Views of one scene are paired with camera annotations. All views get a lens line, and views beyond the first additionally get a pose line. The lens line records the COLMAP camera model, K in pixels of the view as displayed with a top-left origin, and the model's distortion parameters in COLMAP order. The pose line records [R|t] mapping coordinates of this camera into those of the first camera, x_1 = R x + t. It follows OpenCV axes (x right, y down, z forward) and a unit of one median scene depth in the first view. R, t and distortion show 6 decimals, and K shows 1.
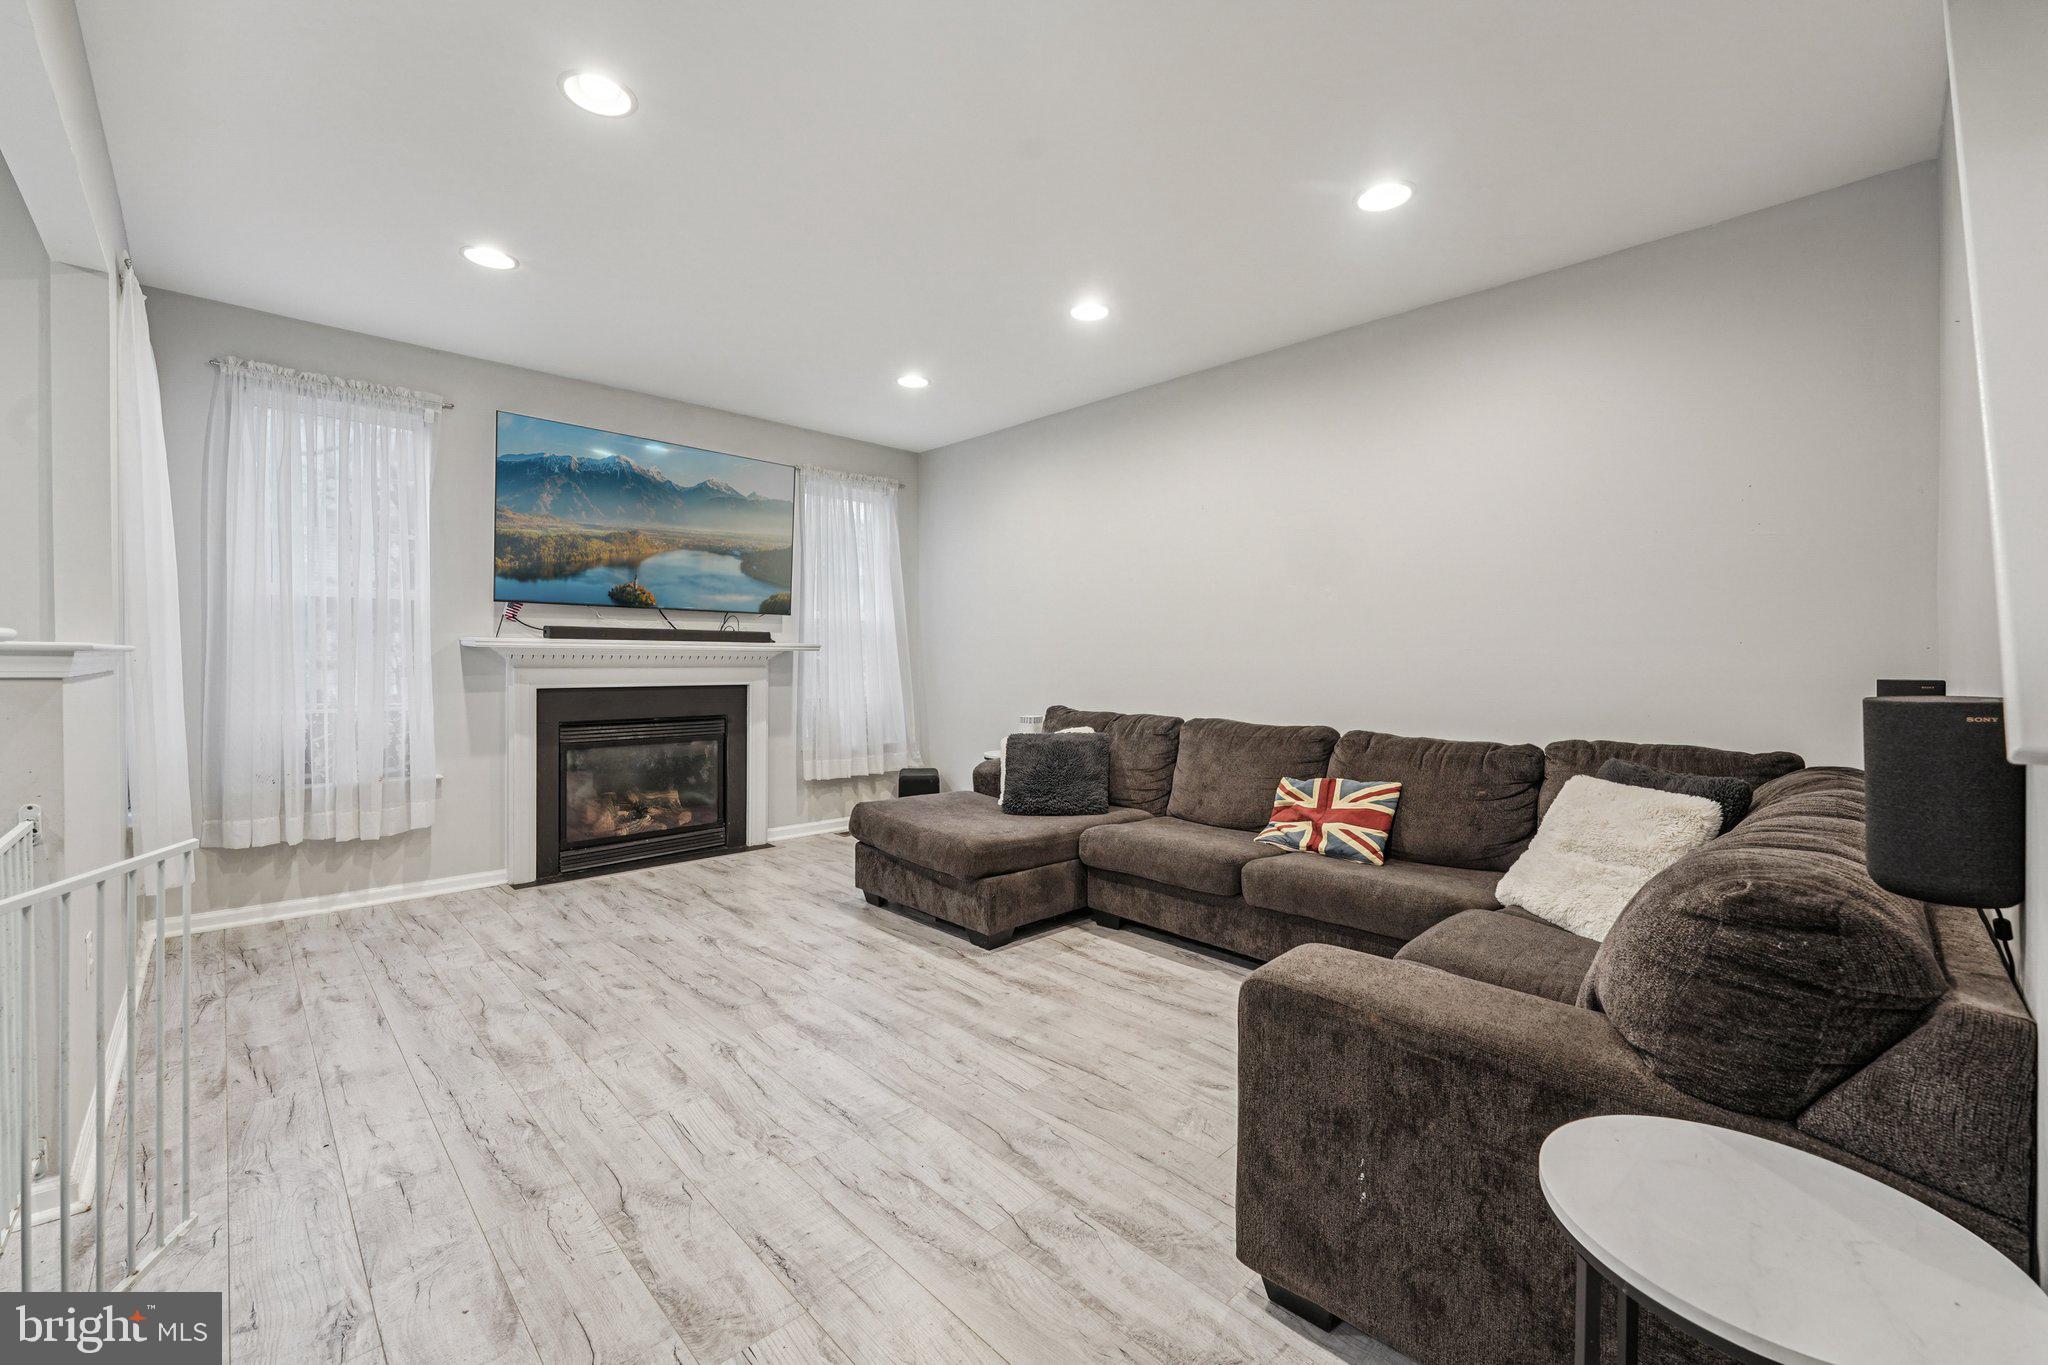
lens RADIAL K [[822.8, 0, 1034.3], [0, 822.8, 670.3], [0, 0, 1]] dist [-0.000995, 0.000454]
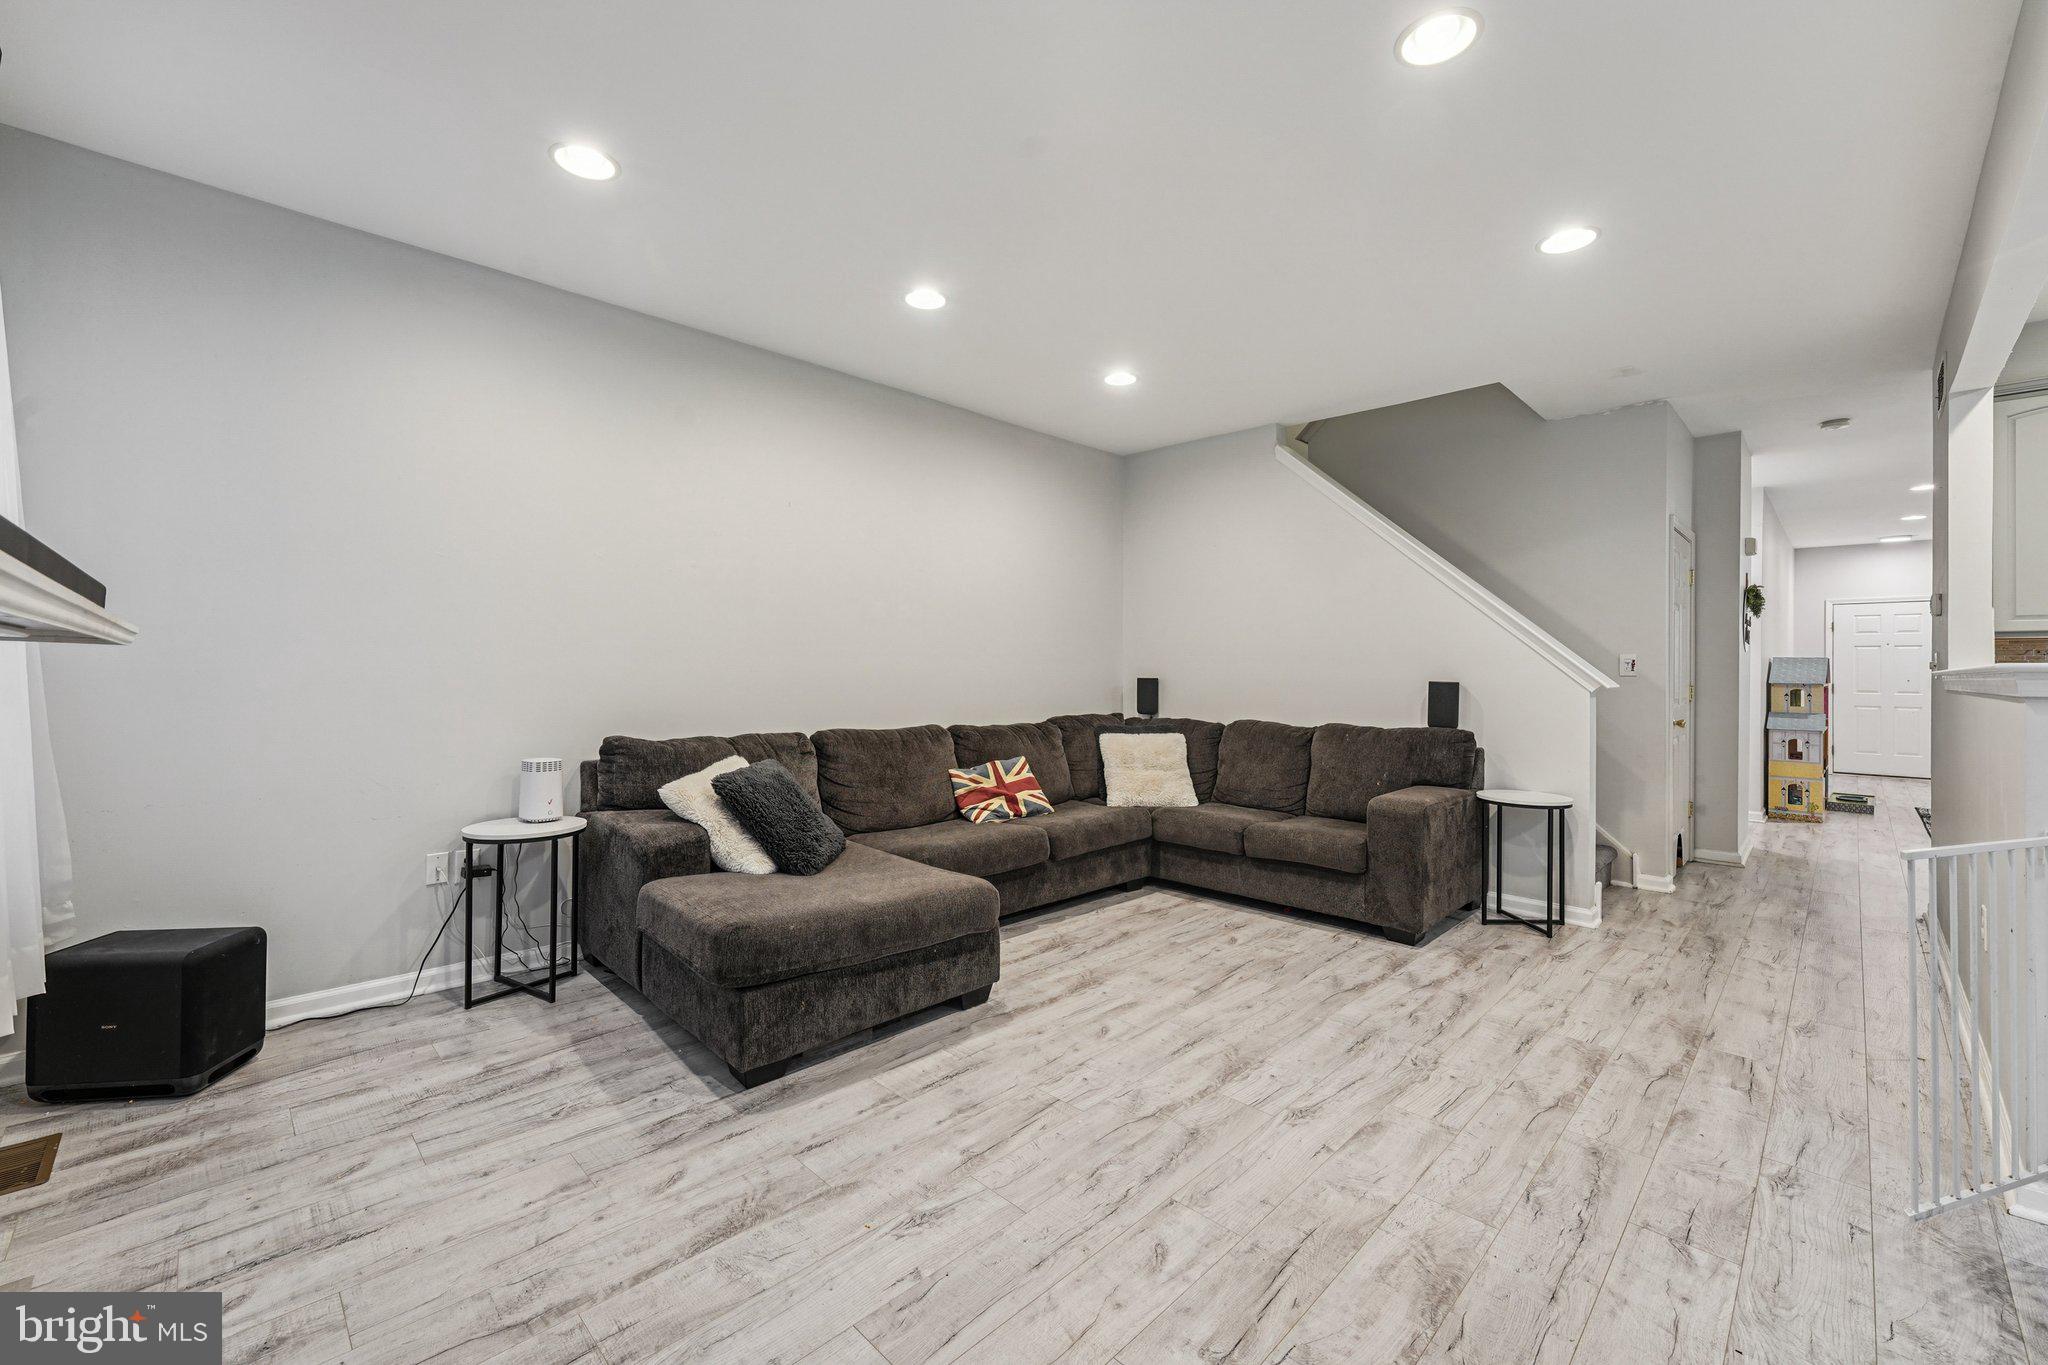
lens RADIAL K [[822.8, 0, 1023.1], [0, 822.8, 668.8], [0, 0, 1]] dist [-0.000995, 0.000454]
pose [[-0.001779, -0.003615, 0.999992, -1.199257], [0.006514, 0.999972, 0.003626, -0.023644], [-0.999977, 0.006521, -0.001755, 1.234002]]
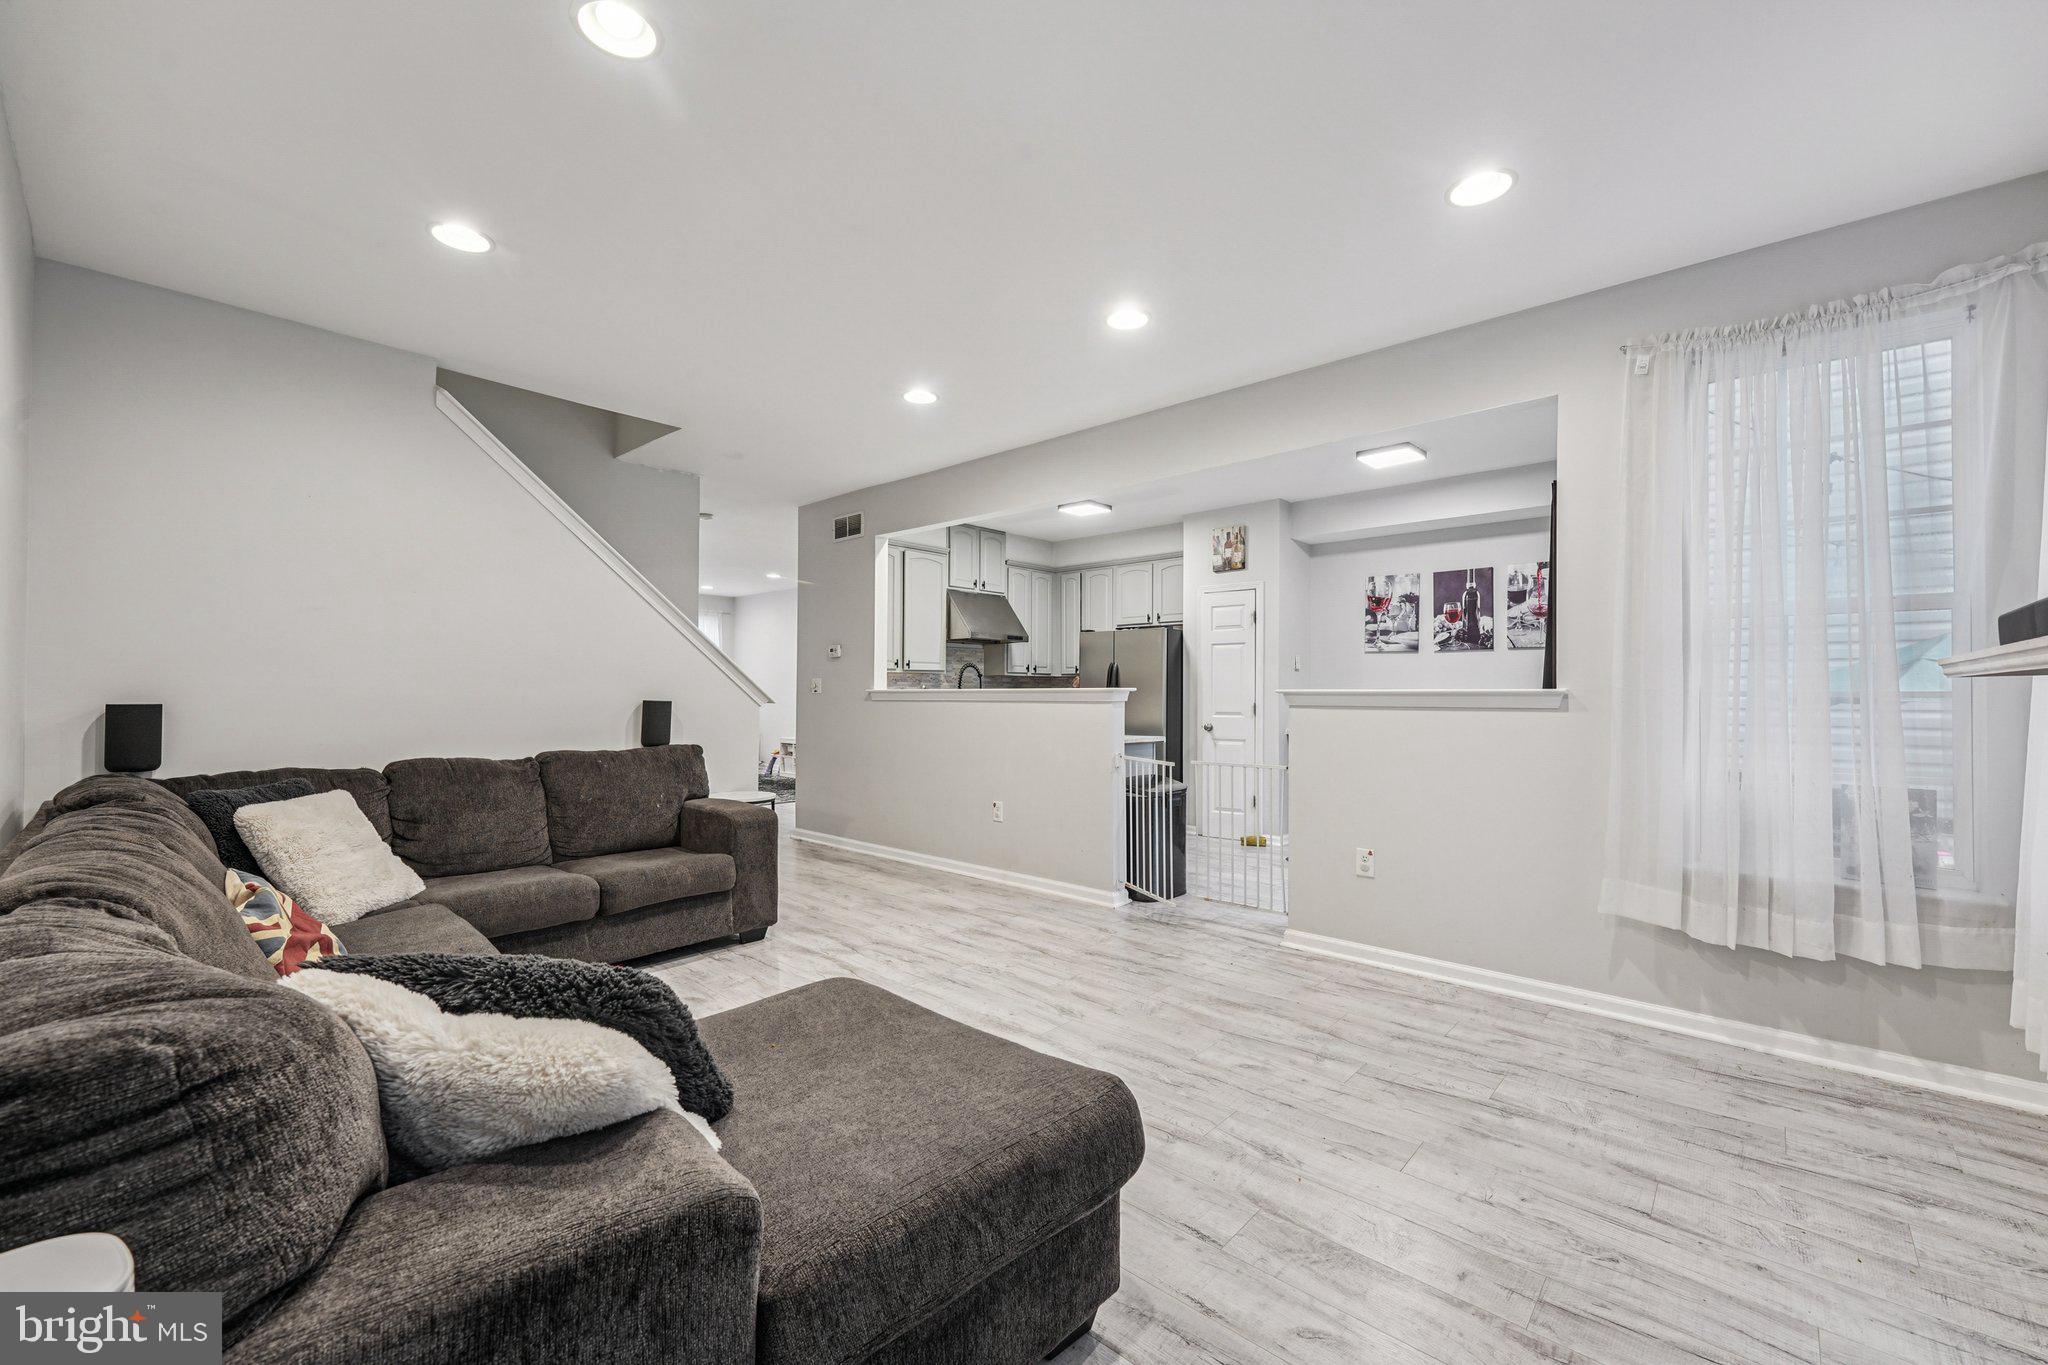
lens RADIAL K [[822.8, 0, 1018.5], [0, 822.8, 685.7], [0, 0, 1]] dist [-0.000995, 0.000454]
pose [[-0.999022, -0.008282, -0.043429, -0.231518], [-0.008479, 0.999955, 0.004364, -0.030798], [0.043391, 0.004728, -0.999047, 2.117213]]
